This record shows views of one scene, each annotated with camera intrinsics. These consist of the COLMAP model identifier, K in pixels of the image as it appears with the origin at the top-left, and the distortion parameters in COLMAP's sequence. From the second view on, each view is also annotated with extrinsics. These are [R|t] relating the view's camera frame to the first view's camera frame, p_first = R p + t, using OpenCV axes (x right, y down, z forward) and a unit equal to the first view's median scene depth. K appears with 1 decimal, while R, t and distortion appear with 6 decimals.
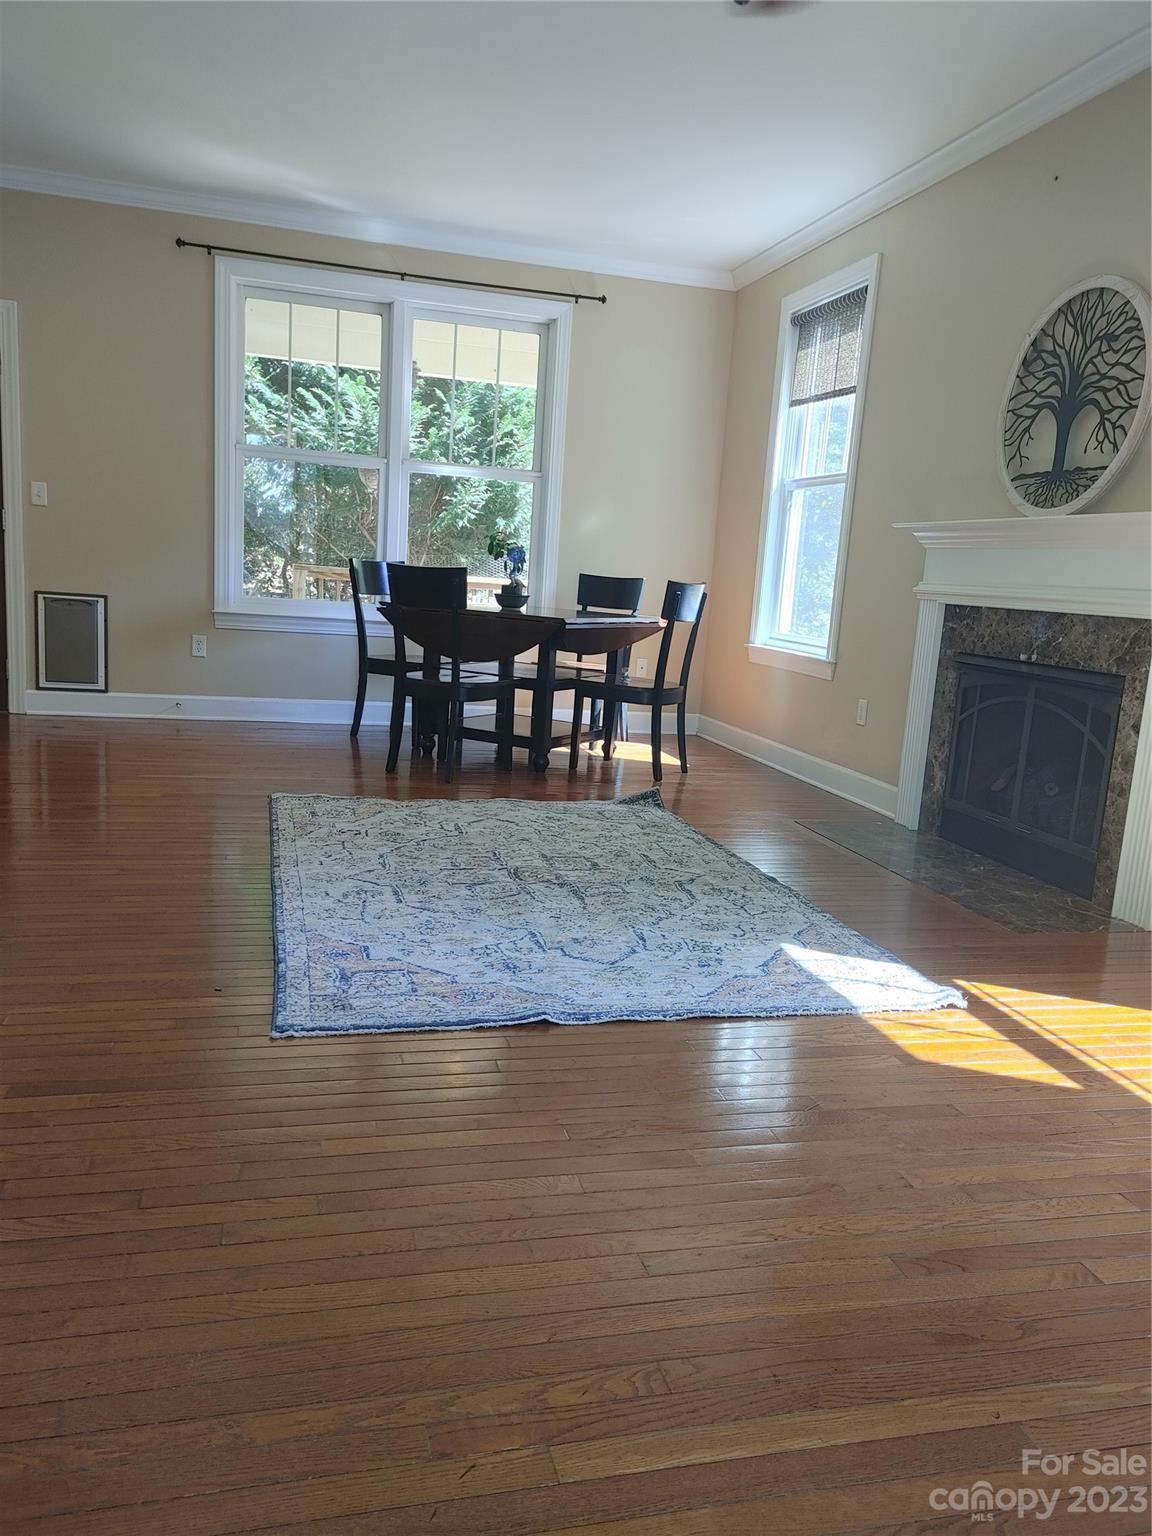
lens RADIAL K [[1185.9, 0, 587.7], [0, 1185.9, 777.6], [0, 0, 1]] dist [0.033898, -0.022143]
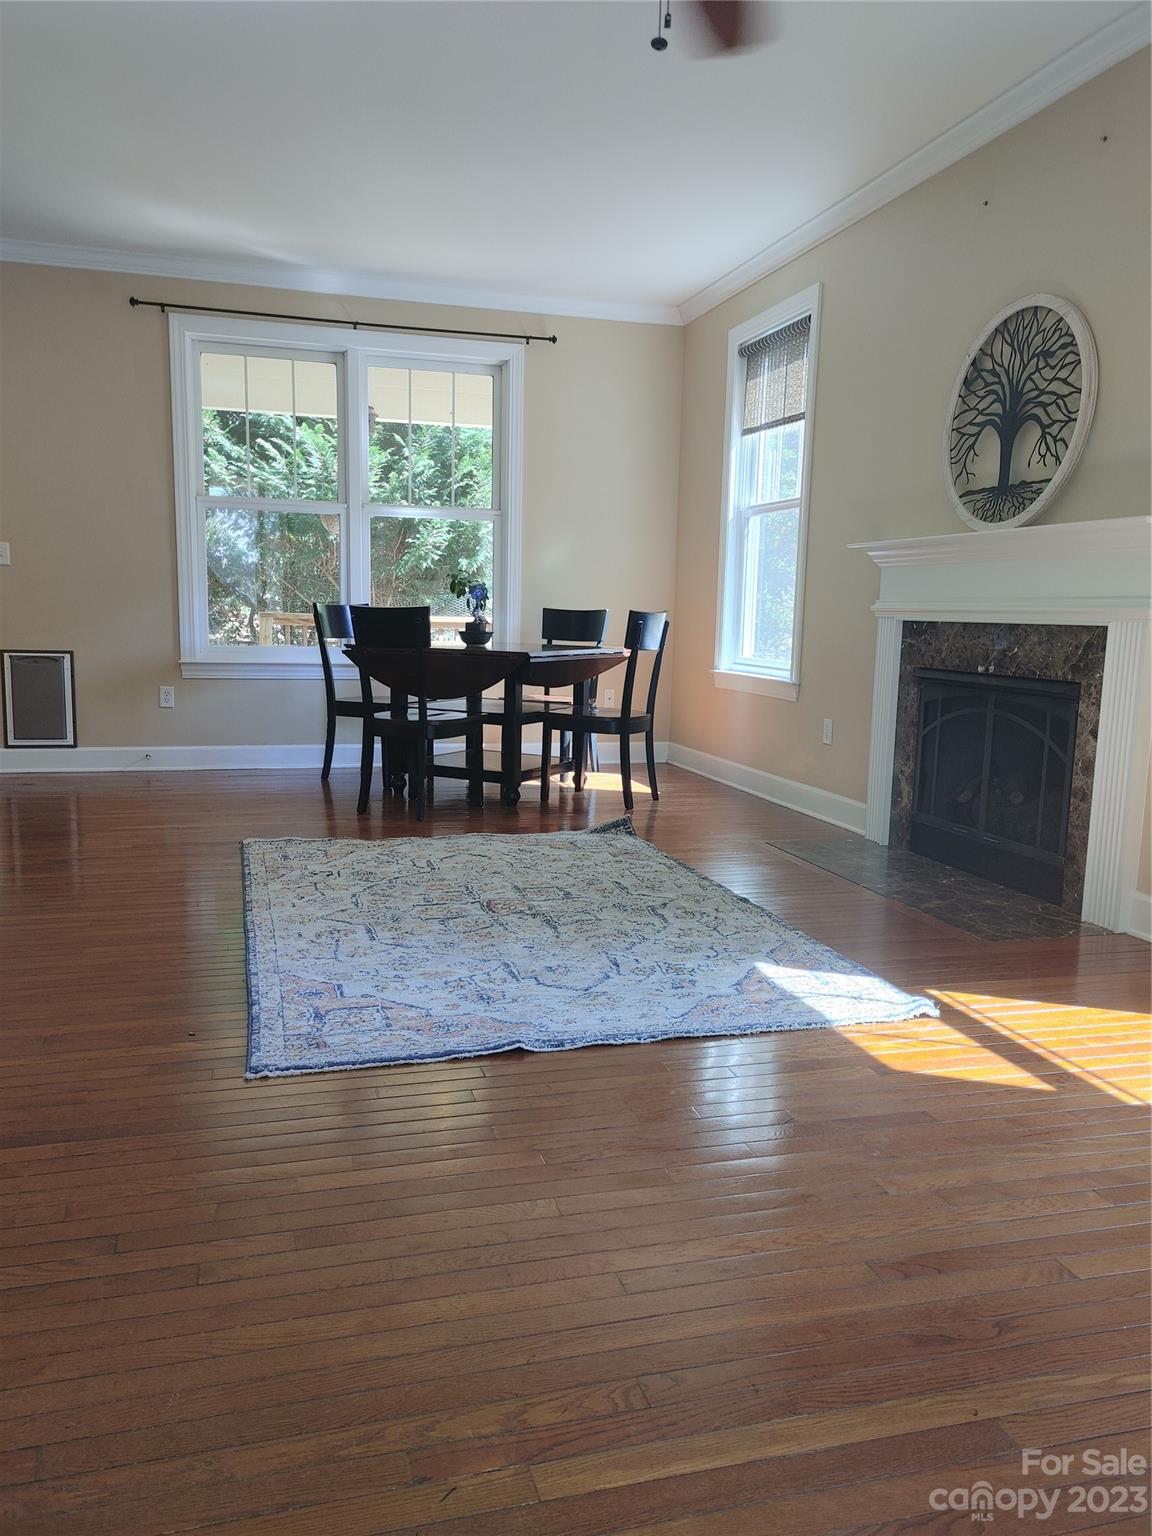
lens RADIAL K [[1185.9, 0, 577.6], [0, 1185.9, 776.2], [0, 0, 1]] dist [0.033898, -0.022143]
pose [[0.998843, -0.046785, 0.011110, 0.007830], [0.047106, 0.998422, -0.030574, 0.004935], [-0.009662, 0.031062, 0.999471, -0.006560]]
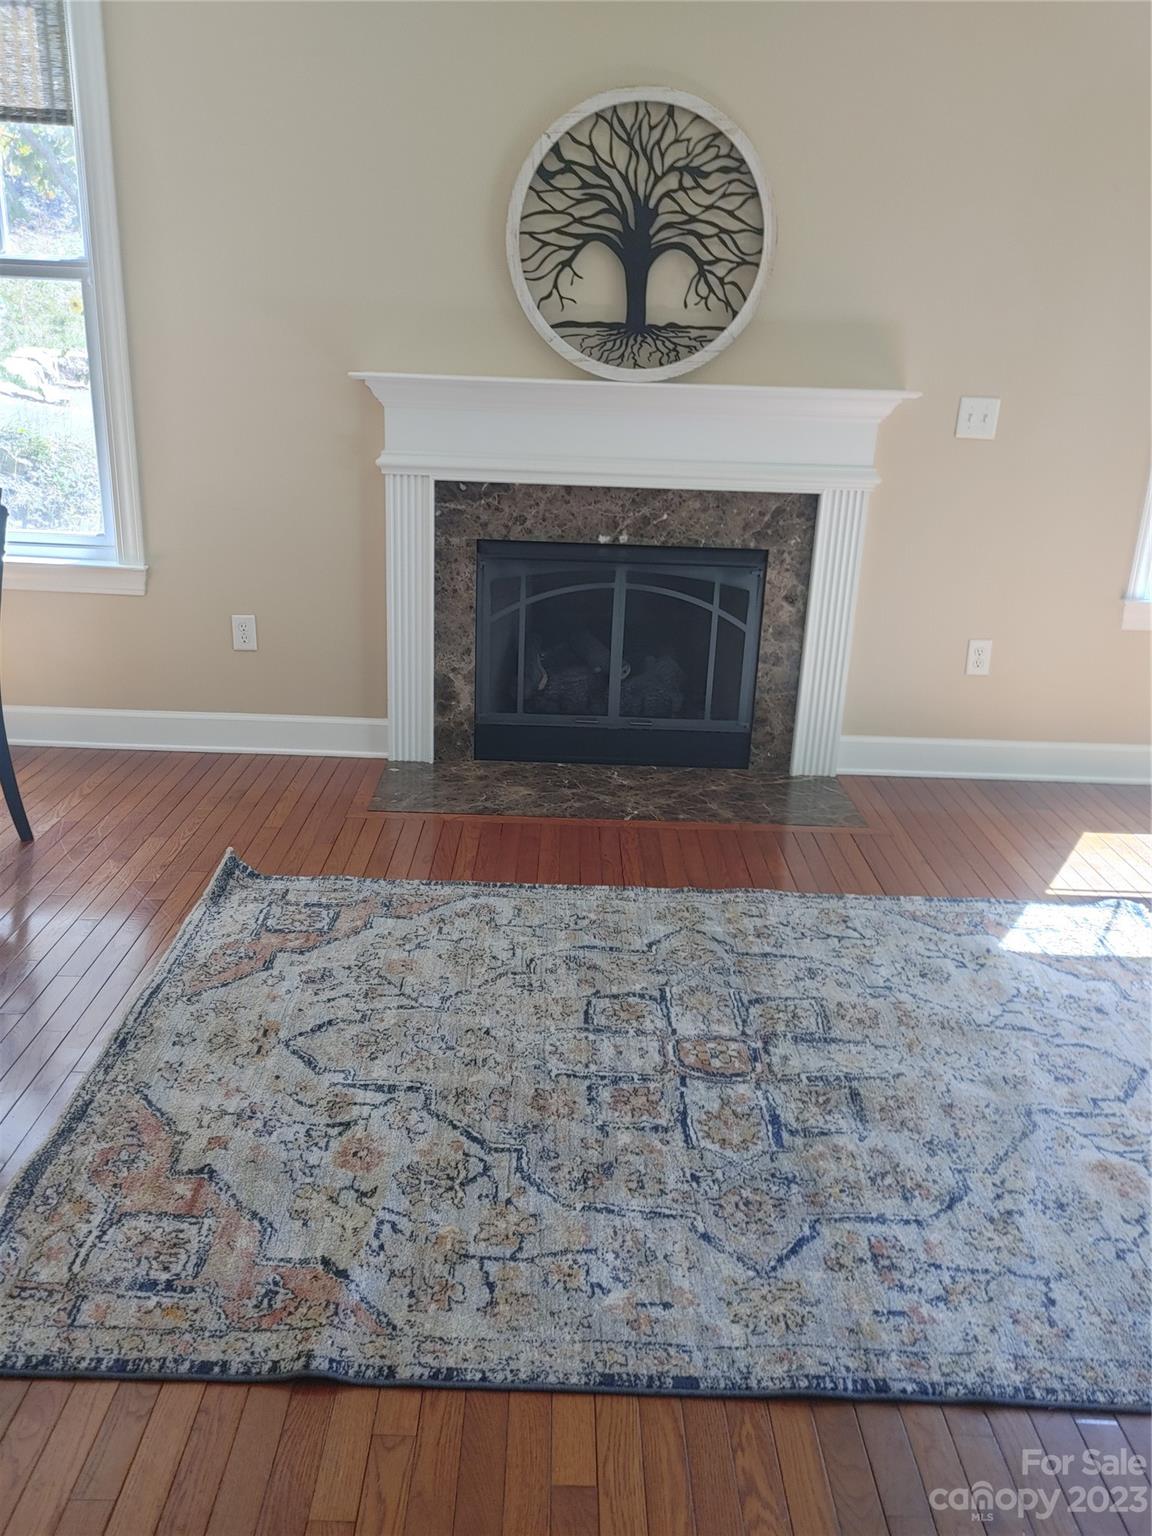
lens RADIAL K [[1185.9, 0, 574.8], [0, 1185.9, 767.6], [0, 0, 1]] dist [0.033898, -0.022143]
pose [[0.269631, -0.365226, 0.891016, -0.528753], [0.148405, 0.929991, 0.336293, -0.262346], [-0.951460, 0.041556, 0.304956, 0.814859]]
